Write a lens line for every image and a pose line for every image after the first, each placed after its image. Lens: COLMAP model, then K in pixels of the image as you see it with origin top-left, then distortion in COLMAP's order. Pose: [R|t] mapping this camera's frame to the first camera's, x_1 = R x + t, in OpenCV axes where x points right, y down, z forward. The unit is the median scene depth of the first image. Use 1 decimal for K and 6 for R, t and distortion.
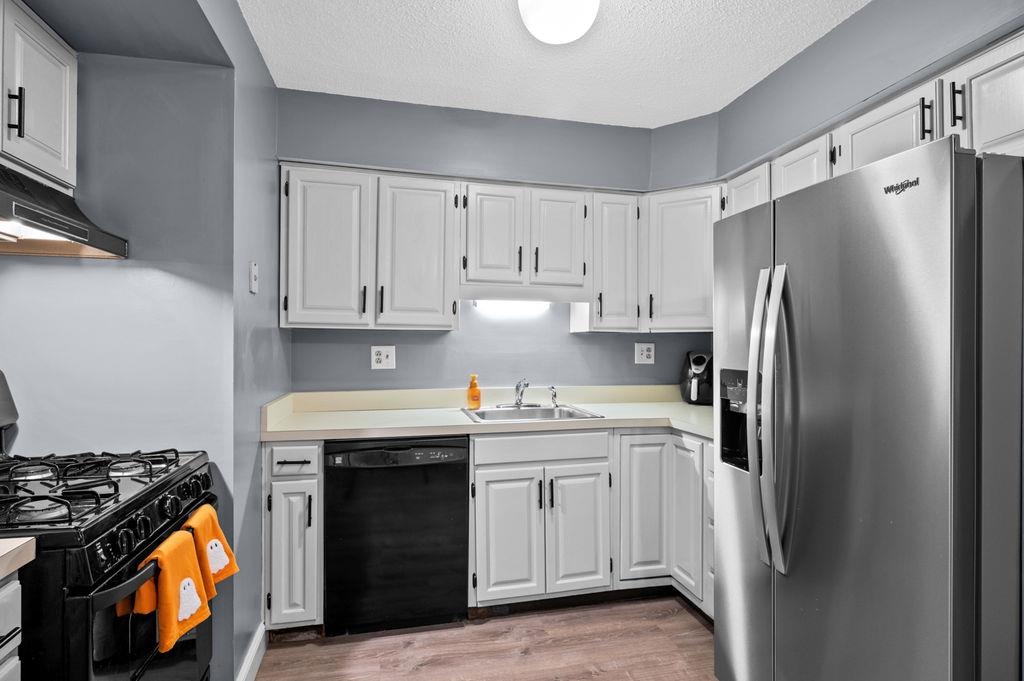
lens RADIAL K [[534.3, 0, 511.7], [0, 534.3, 343.6], [0, 0, 1]] dist [-0.001682, -0.000547]
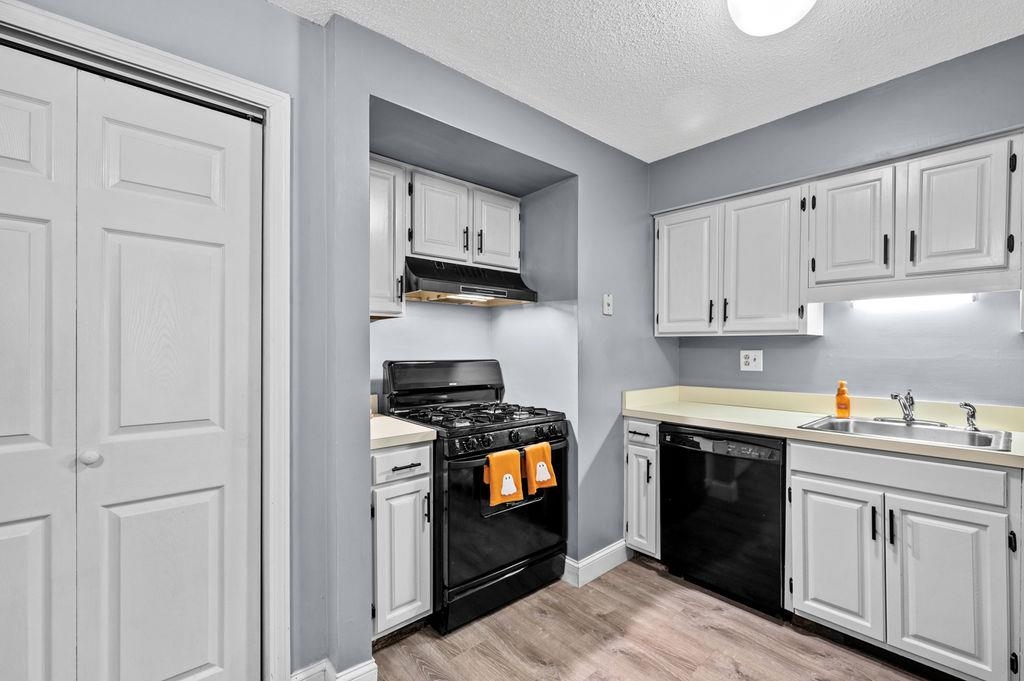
lens RADIAL K [[437.2, 0, 514.5], [0, 437.2, 350.5], [0, 0, 1]] dist [-0.001033, -0.000519]
pose [[0.471181, 0.002595, -0.882033, 0.404464], [0.002006, 0.999990, 0.004013, 0.000409], [0.882034, -0.003661, 0.471171, 0.161089]]
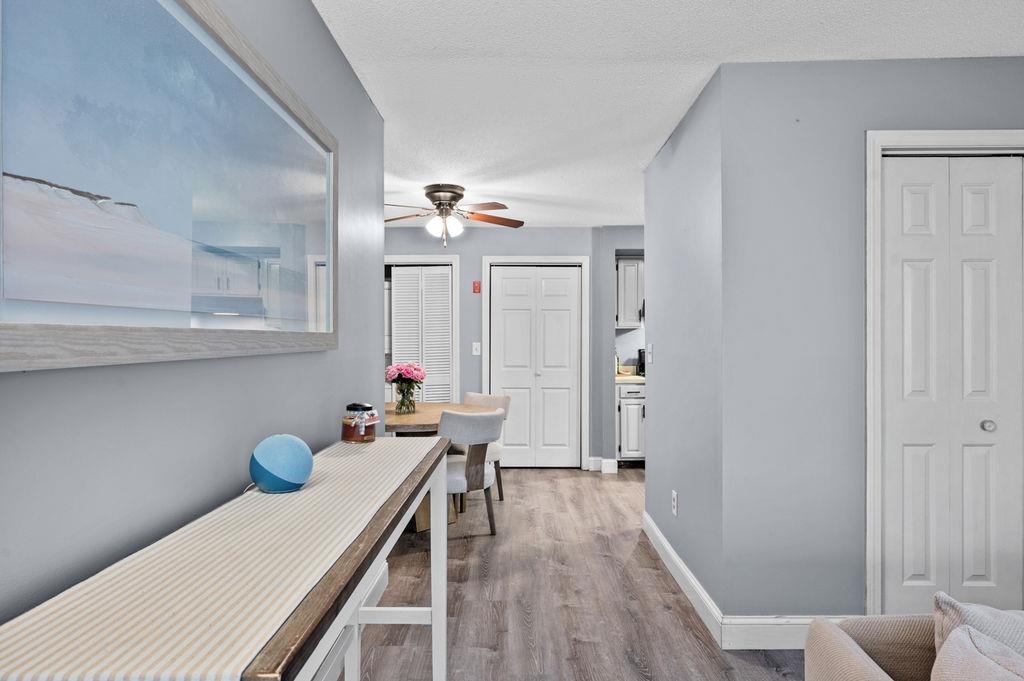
lens RADIAL K [[590.6, 0, 512.0], [0, 590.6, 340.5], [0, 0, 1]] dist [-0.000364, 0.000002]
pose [[-0.236095, -0.004233, -0.971721, 1.897939], [0.002442, 0.999985, -0.004950, -0.000860], [0.971727, -0.003542, -0.236081, 0.399462]]
